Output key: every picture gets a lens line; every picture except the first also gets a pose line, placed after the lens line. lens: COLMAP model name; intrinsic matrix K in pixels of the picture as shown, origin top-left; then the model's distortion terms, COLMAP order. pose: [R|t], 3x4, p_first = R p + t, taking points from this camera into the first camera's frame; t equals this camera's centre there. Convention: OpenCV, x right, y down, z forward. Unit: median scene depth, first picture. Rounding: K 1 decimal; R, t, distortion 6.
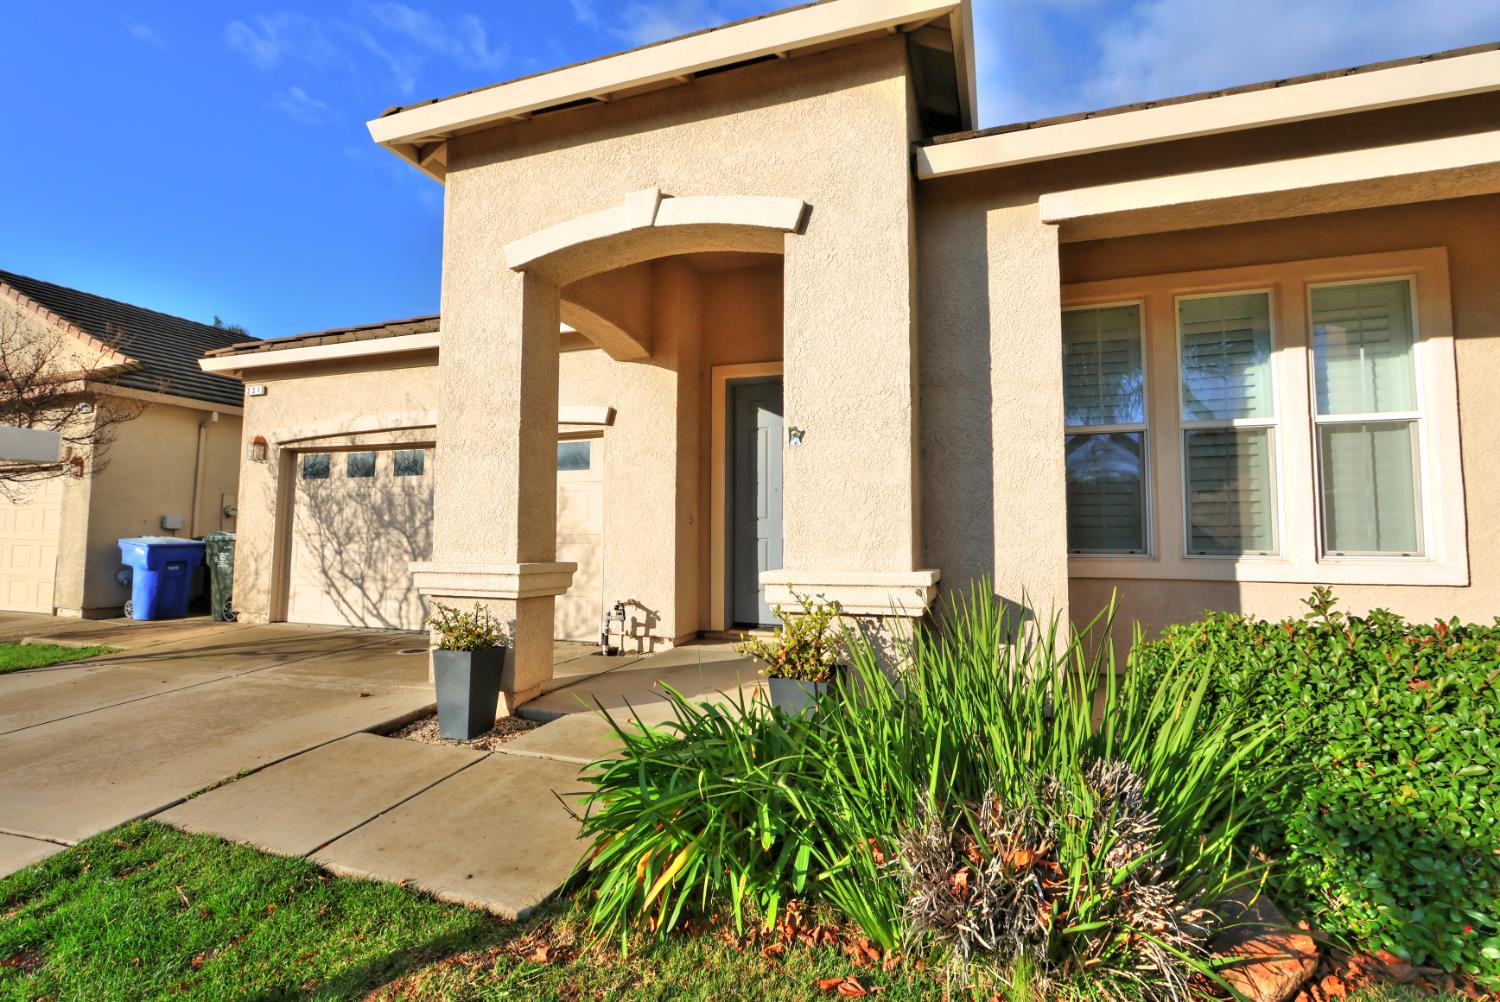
lens RADIAL K [[692.1, 0, 748.2], [0, 692.1, 505.0], [0, 0, 1]] dist [-0.012495, 0.000434]
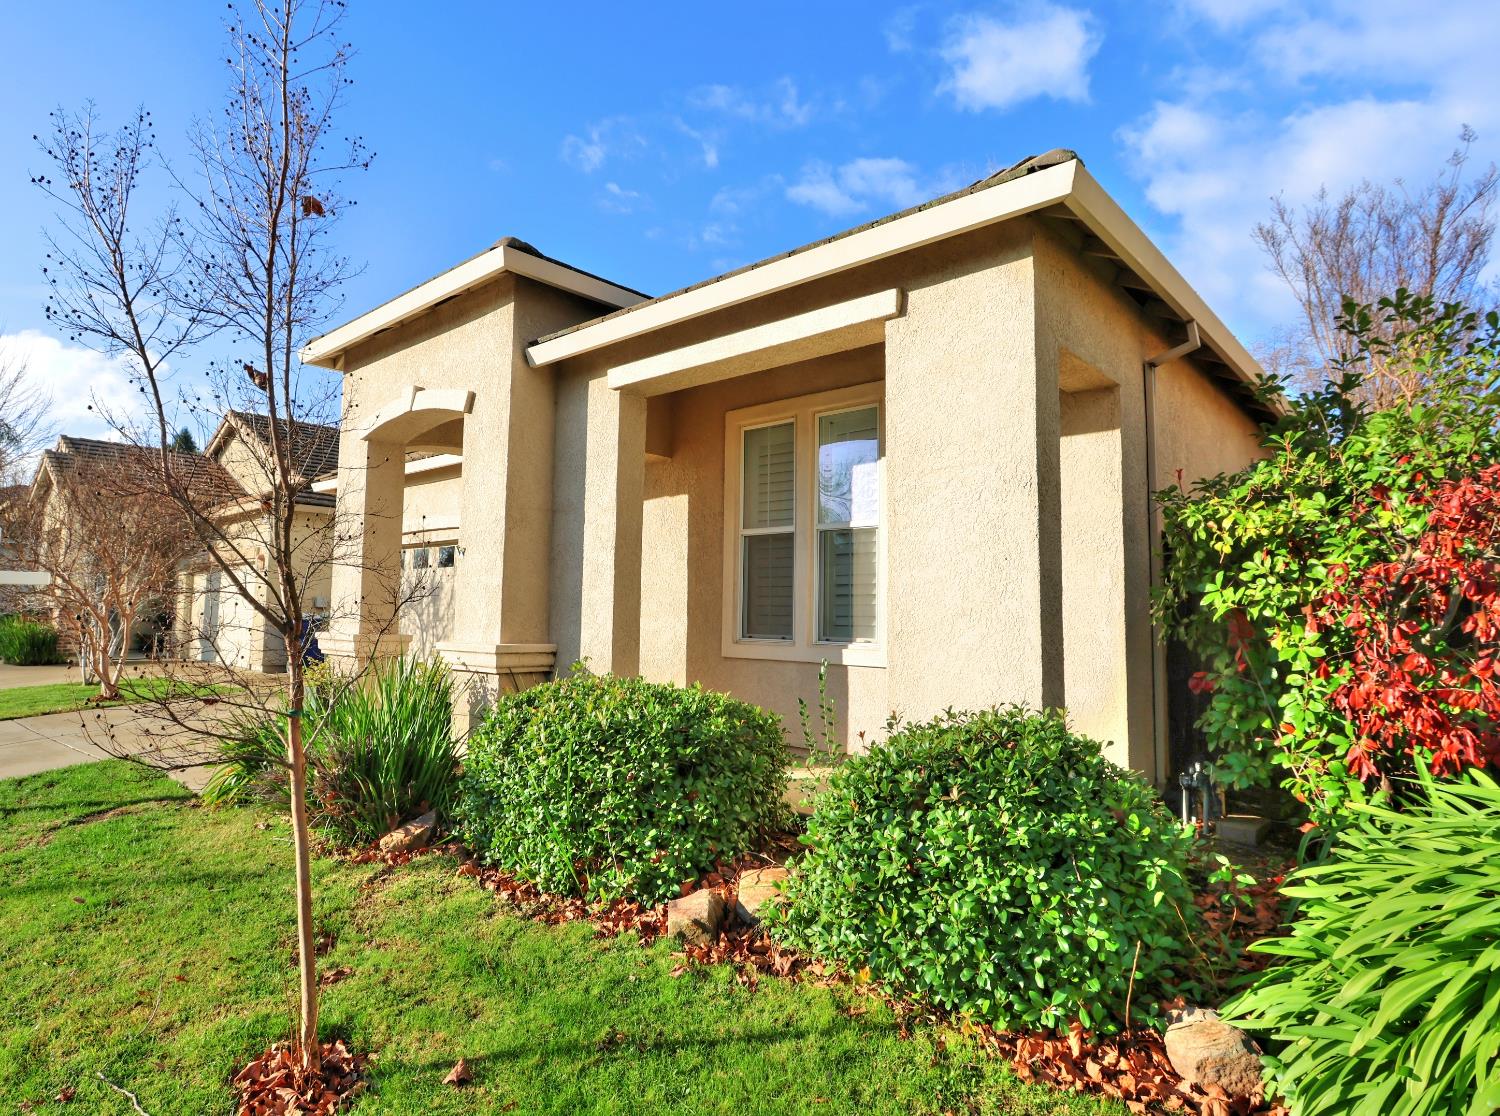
lens RADIAL K [[865.2, 0, 748.2], [0, 865.2, 550.8], [0, 0, 1]] dist [-0.006155, -0.000452]
pose [[0.915516, -0.015489, -0.401983, 1.127207], [0.001406, 0.999376, -0.035306, -0.026854], [0.402279, 0.031758, 0.914966, -0.364762]]
